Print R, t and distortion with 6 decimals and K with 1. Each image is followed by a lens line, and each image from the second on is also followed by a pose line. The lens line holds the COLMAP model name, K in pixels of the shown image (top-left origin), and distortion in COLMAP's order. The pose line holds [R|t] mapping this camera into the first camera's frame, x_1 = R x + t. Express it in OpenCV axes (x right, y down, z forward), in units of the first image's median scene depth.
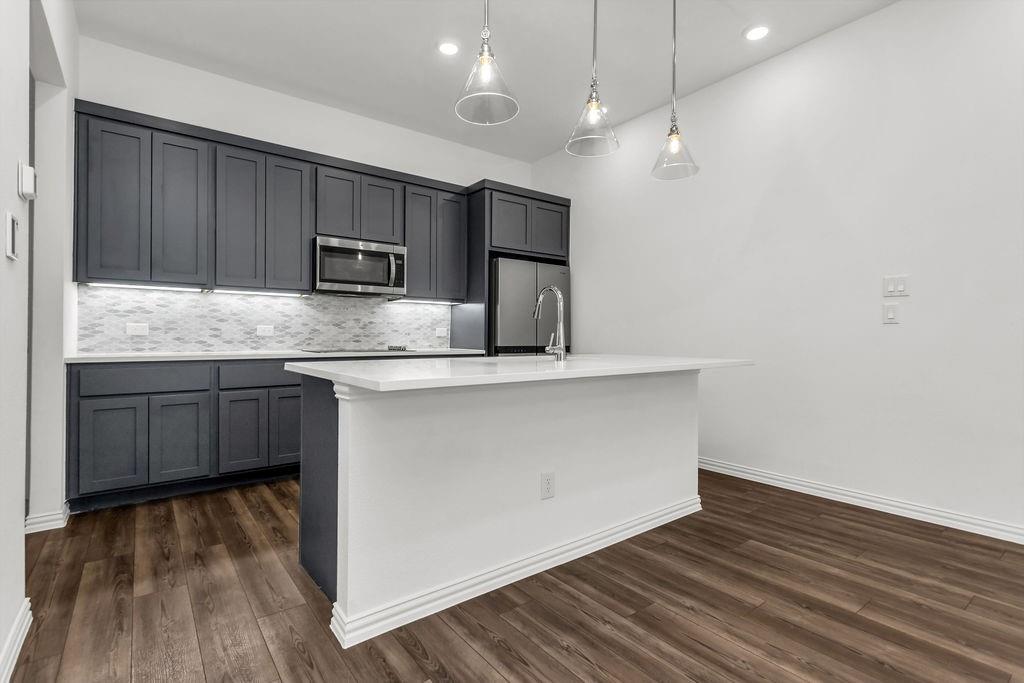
lens RADIAL K [[486.1, 0, 508.6], [0, 486.1, 336.6], [0, 0, 1]] dist [0.002220, 0.000189]
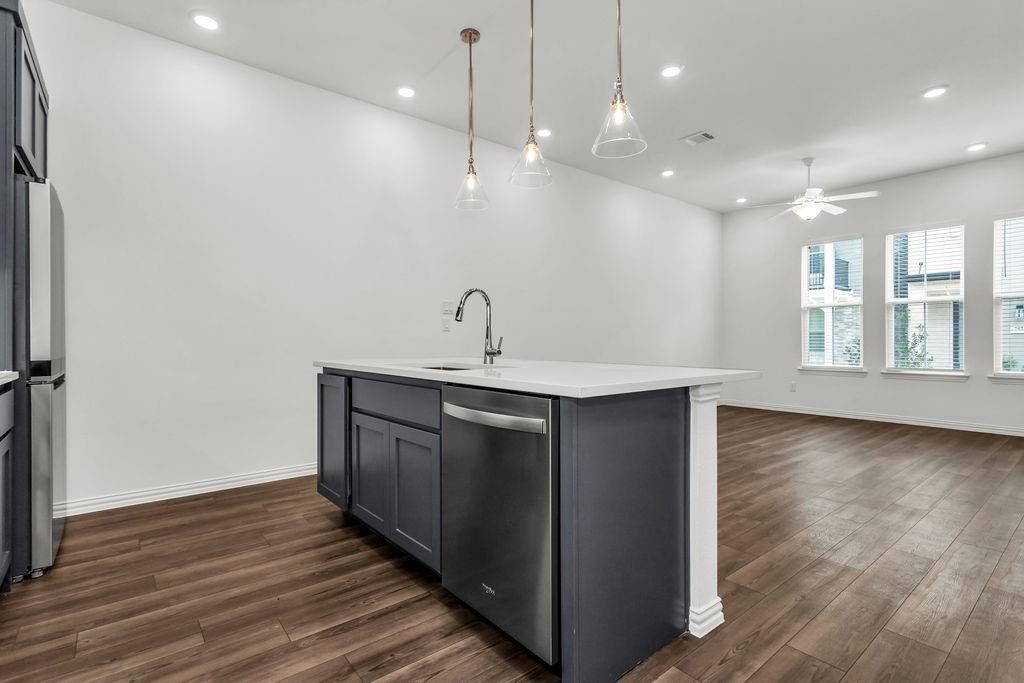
lens RADIAL K [[486.1, 0, 506.2], [0, 486.1, 340.1], [0, 0, 1]] dist [0.002102, 0.000349]
pose [[-0.022123, -0.002920, 0.999751, -0.617505], [0.000551, 0.999996, 0.002933, -0.001435], [-0.999755, 0.000616, -0.022121, 0.654508]]
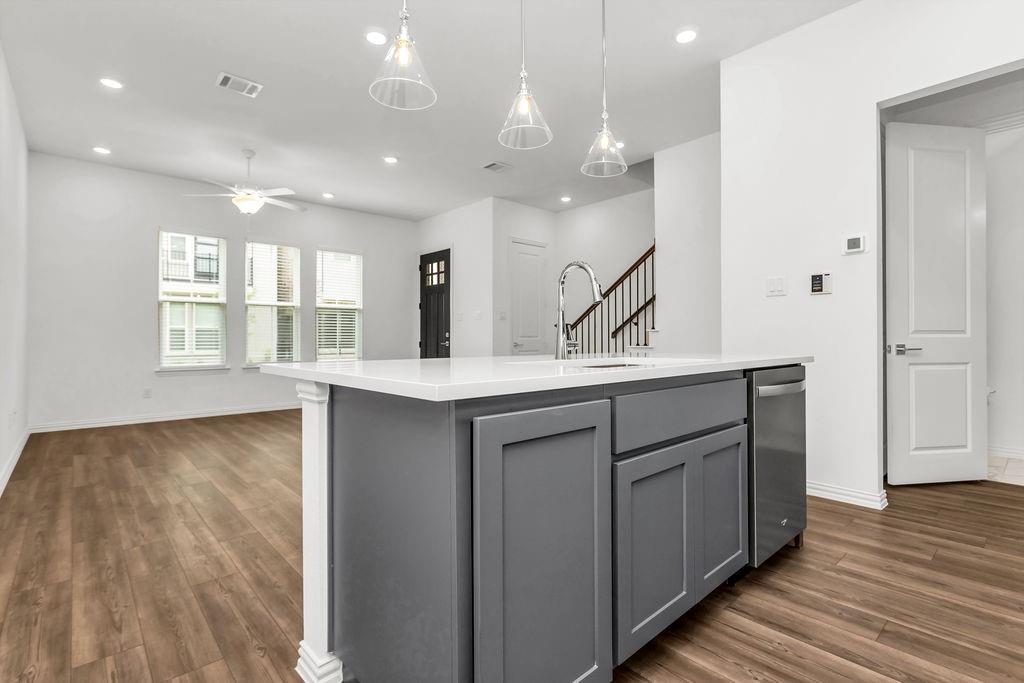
lens RADIAL K [[486.1, 0, 508.6], [0, 486.1, 336.6], [0, 0, 1]] dist [0.002220, 0.000189]
pose [[-0.996852, -0.000402, -0.079285, 0.171118], [0.000051, 0.999984, -0.005717, 0.010676], [0.079286, -0.005704, -0.996836, 1.193295]]
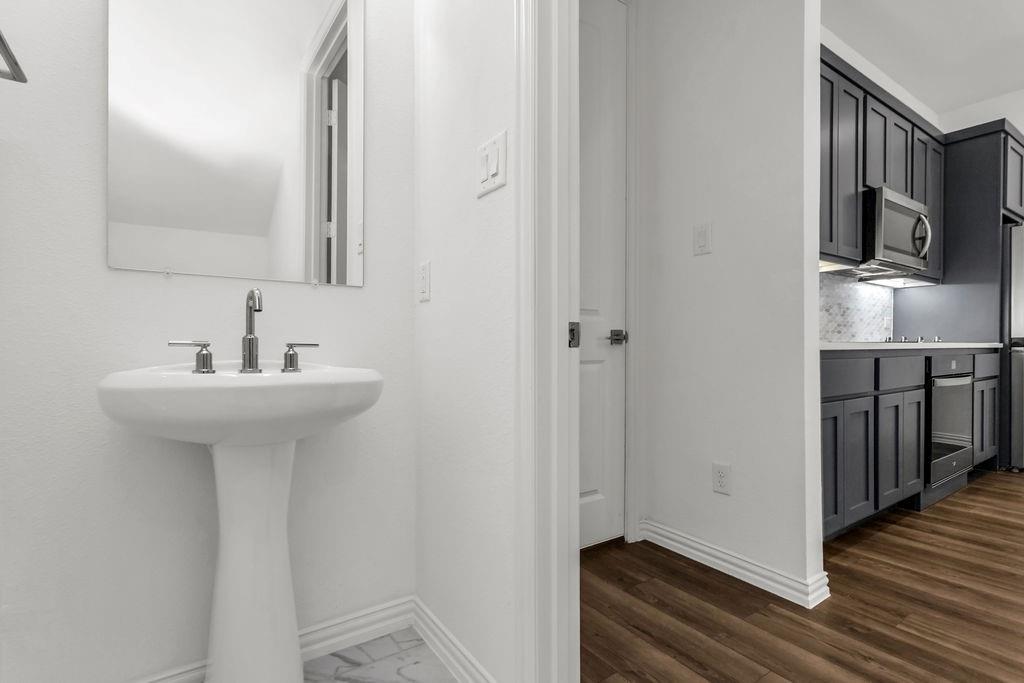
lens RADIAL K [[492.7, 0, 508.5], [0, 492.7, 346.8], [0, 0, 1]] dist [0.000938, 0.000292]
pose [[0.998740, 0.000992, -0.050178, -0.939706], [0.000065, 0.999778, 0.021062, 0.019604], [0.050188, -0.021039, 0.998518, 0.207292]]
